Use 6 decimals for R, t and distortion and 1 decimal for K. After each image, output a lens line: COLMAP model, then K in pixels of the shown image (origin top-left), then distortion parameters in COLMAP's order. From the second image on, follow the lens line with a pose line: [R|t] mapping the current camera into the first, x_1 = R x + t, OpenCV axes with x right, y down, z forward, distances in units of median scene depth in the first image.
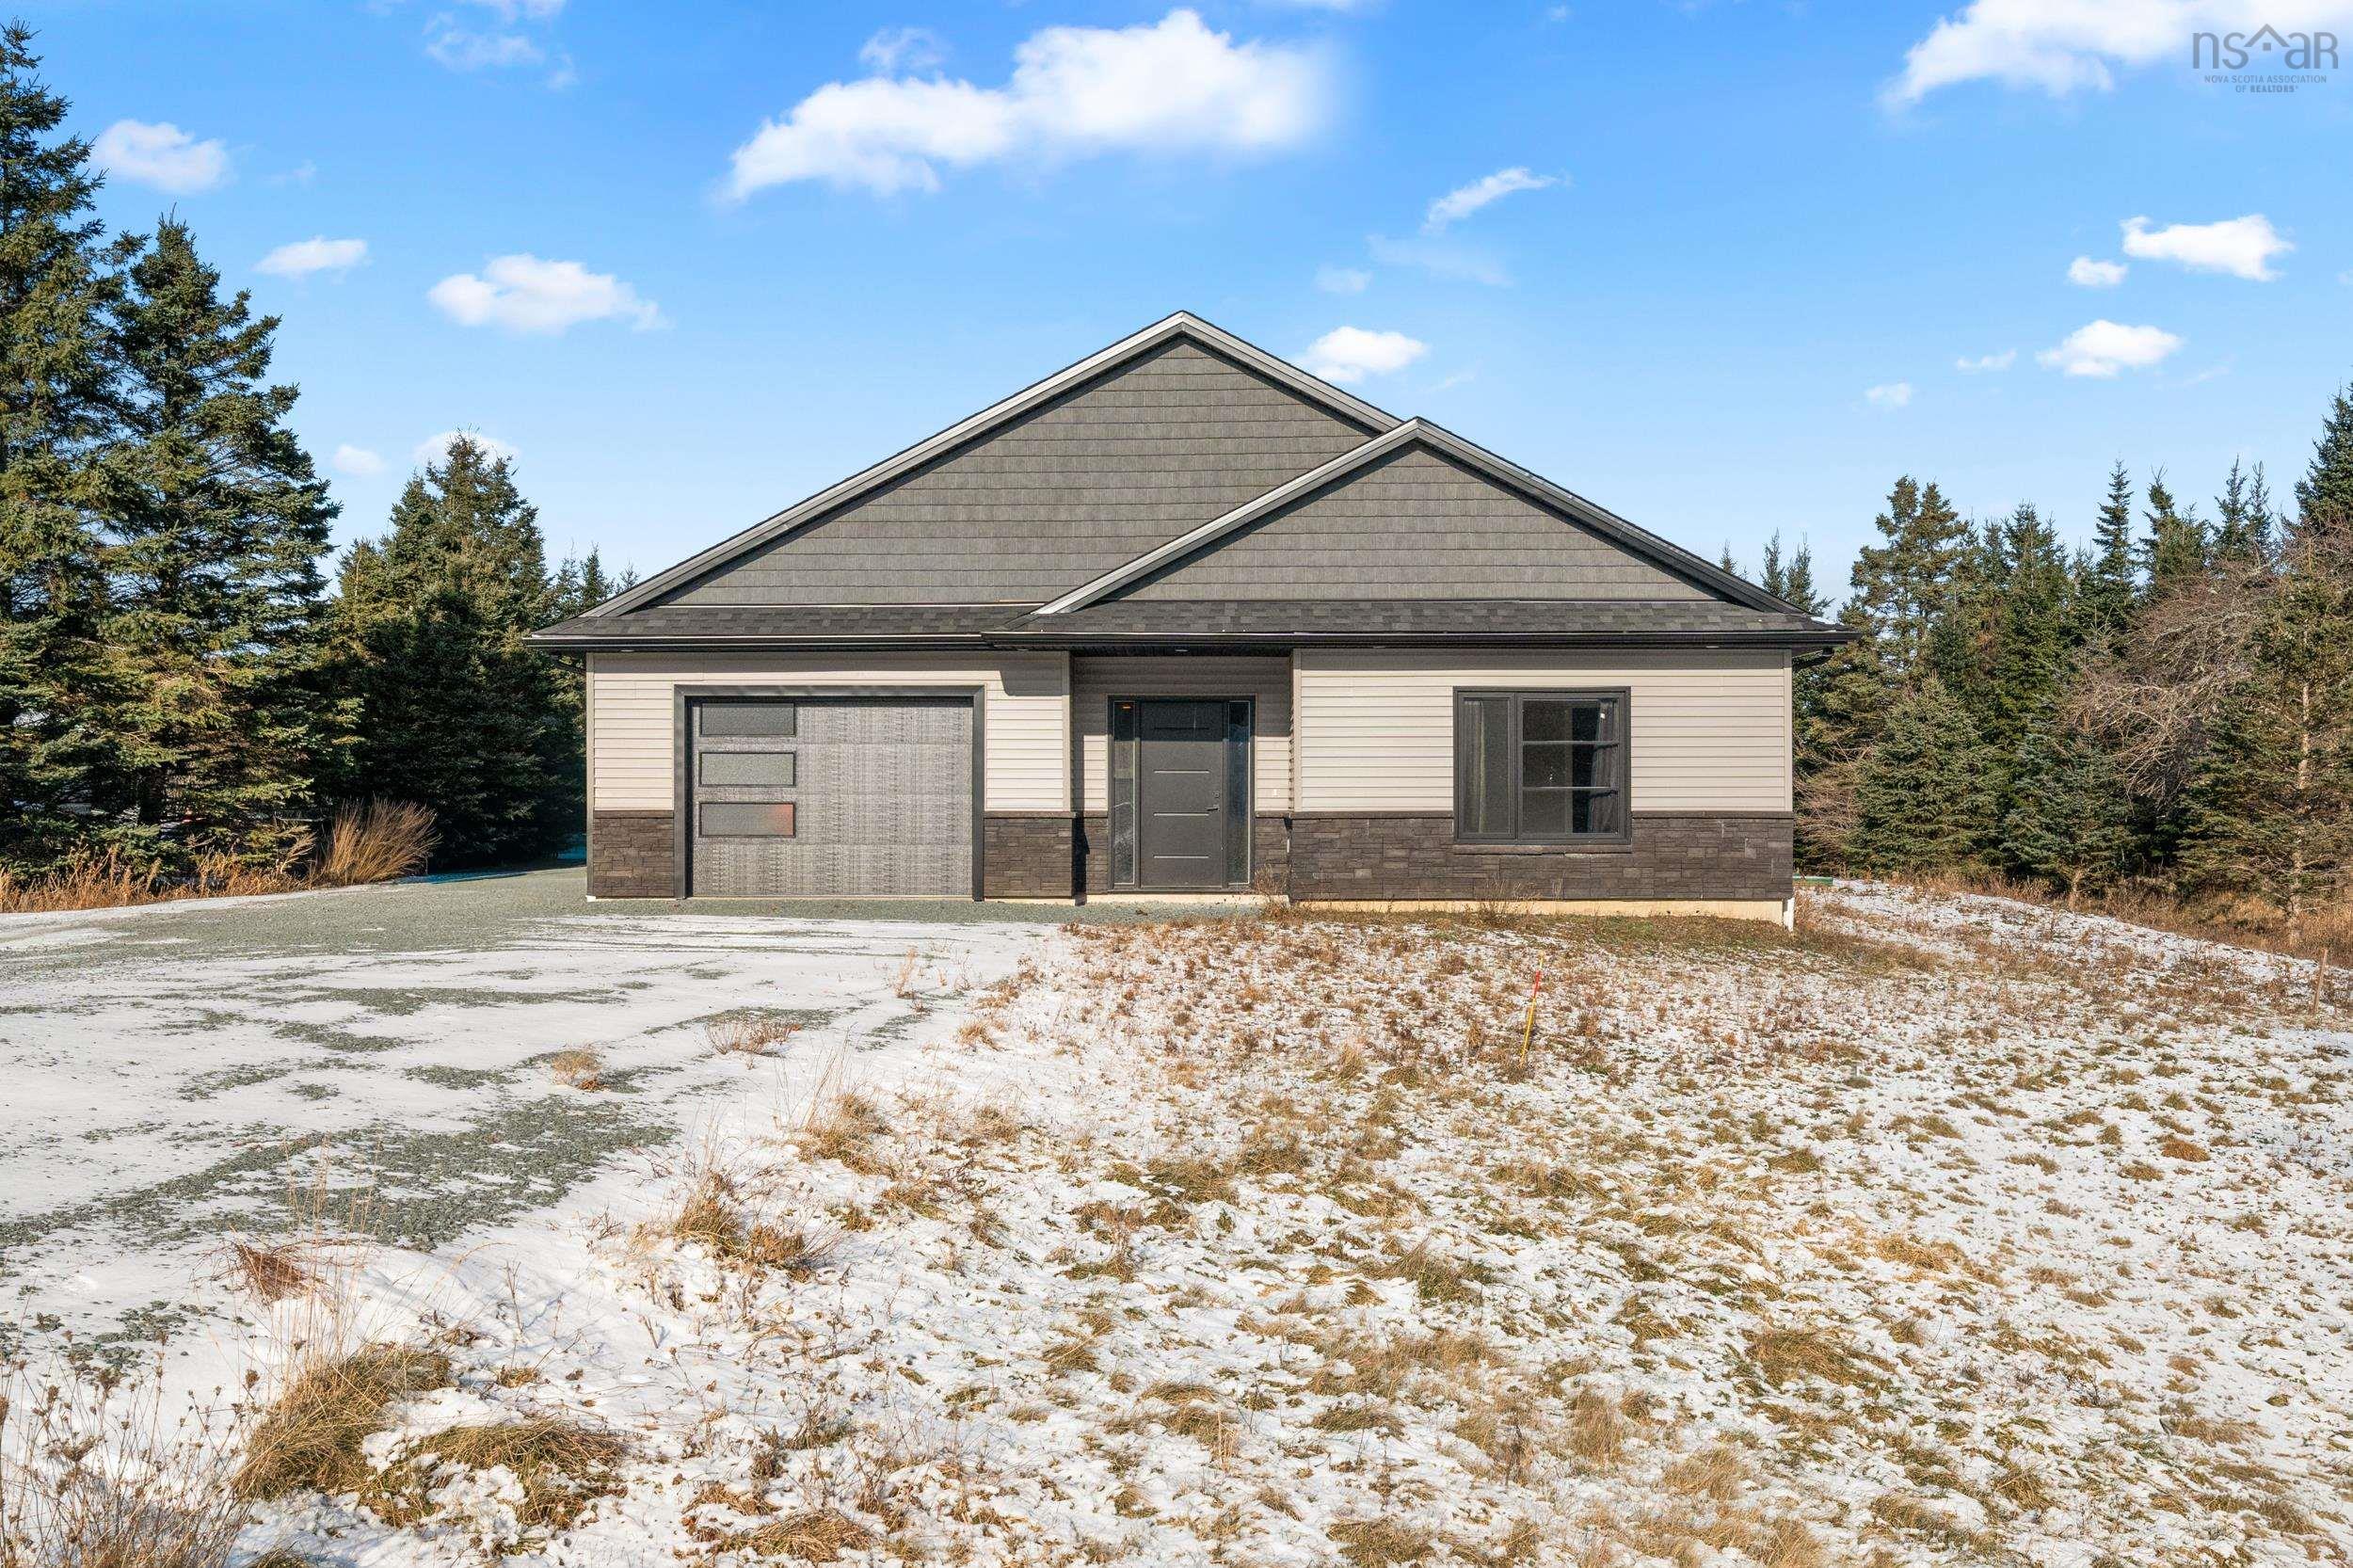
lens RADIAL K [[2378.4, 0, 1176.8], [0, 2378.4, 784.7], [0, 0, 1]] dist [-0.005412, 0.000000]
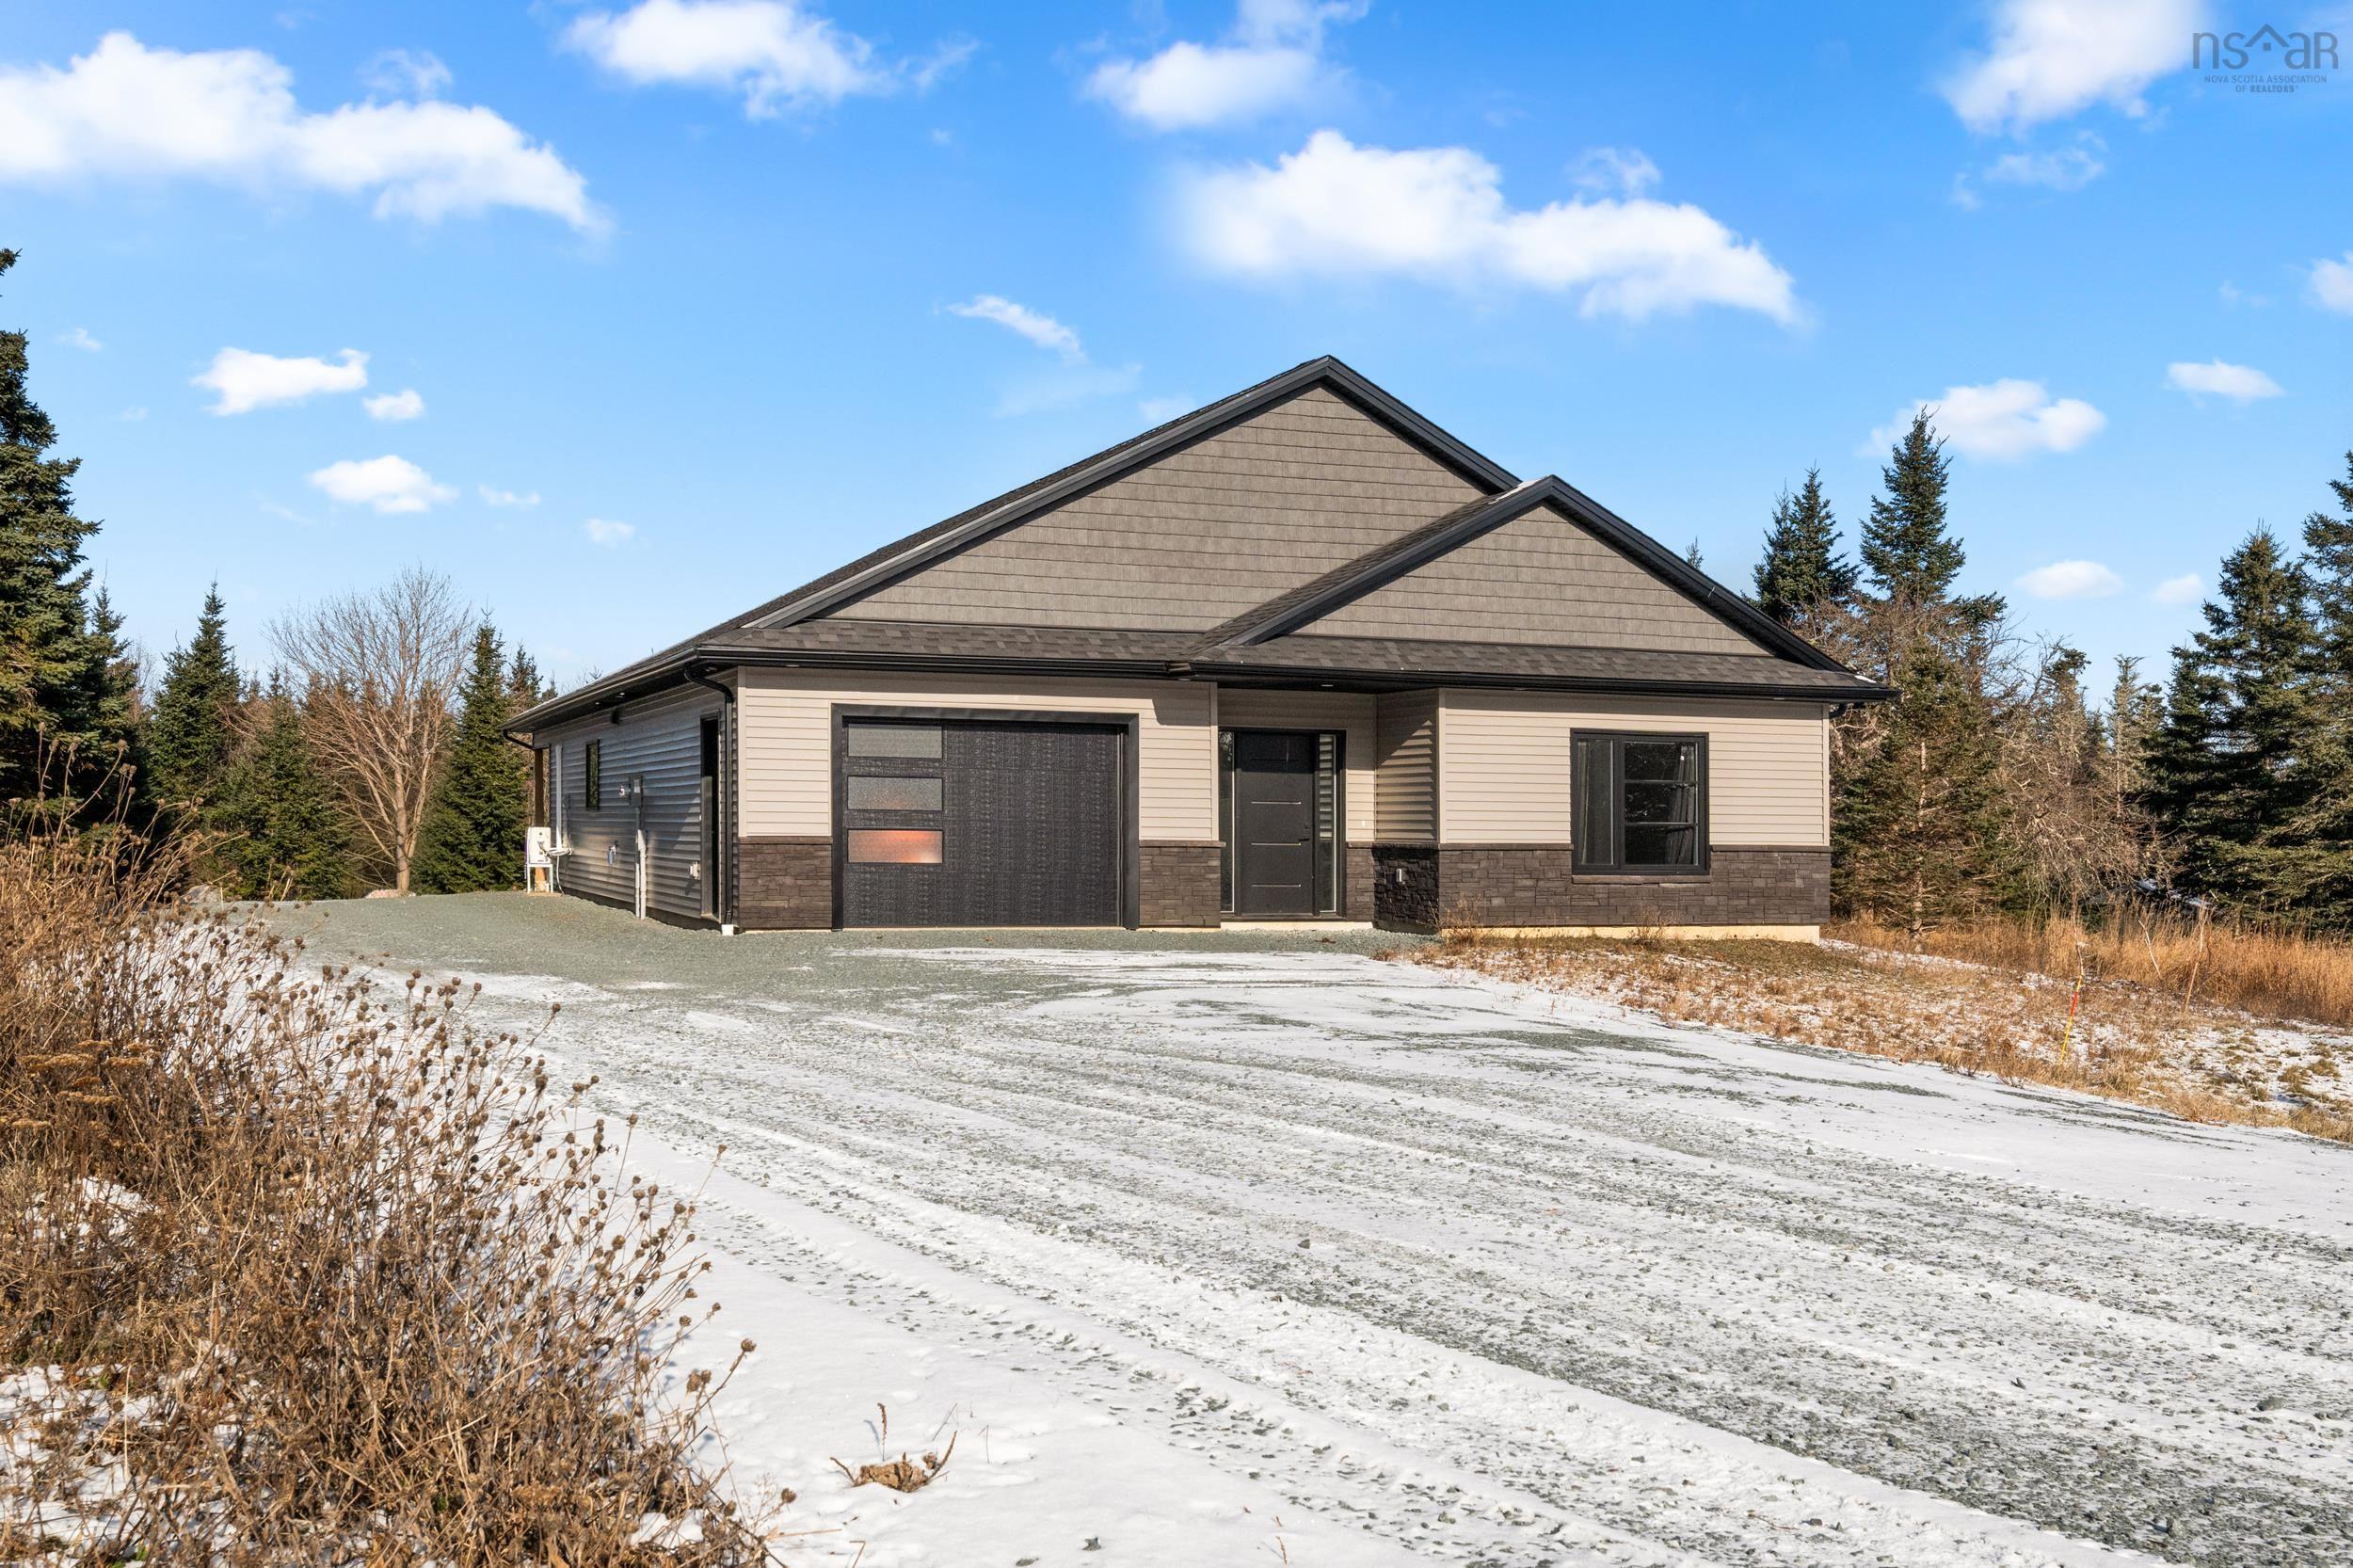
lens RADIAL K [[2325.0, 0, 1176.6], [0, 2325.0, 789.1], [0, 0, 1]] dist [-0.007496, 0.000000]
pose [[0.920457, 0.016480, 0.390496, -0.456536], [-0.012884, 0.999847, -0.011827, 0.001164], [-0.390631, 0.005855, 0.920529, 0.101287]]
